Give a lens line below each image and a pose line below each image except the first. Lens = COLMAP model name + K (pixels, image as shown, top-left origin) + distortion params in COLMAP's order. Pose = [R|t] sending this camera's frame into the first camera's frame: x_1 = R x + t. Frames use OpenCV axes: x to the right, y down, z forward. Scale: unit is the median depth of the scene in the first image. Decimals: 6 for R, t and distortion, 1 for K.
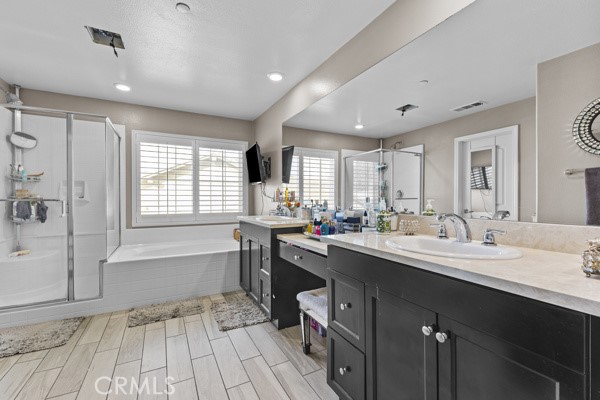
lens RADIAL K [[259.2, 0, 297.6], [0, 259.2, 198.7], [0, 0, 1]] dist [0.003336, 0.000601]
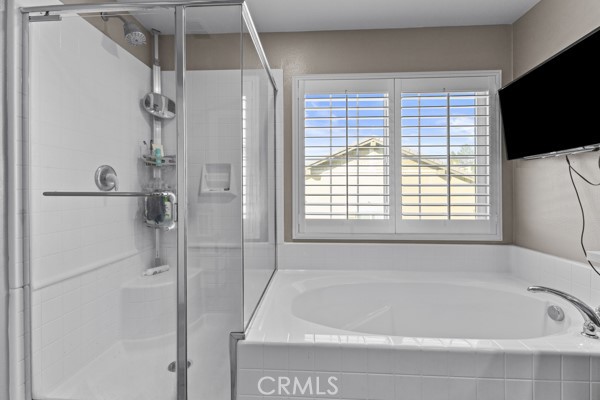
lens RADIAL K [[259.2, 0, 300.4], [0, 259.2, 195.6], [0, 0, 1]] dist [0.003336, 0.000601]
pose [[0.860056, 0.009395, -0.510113, -0.322296], [-0.001467, 0.999872, 0.015942, -0.000285], [0.510197, -0.012962, 0.859960, 0.502464]]
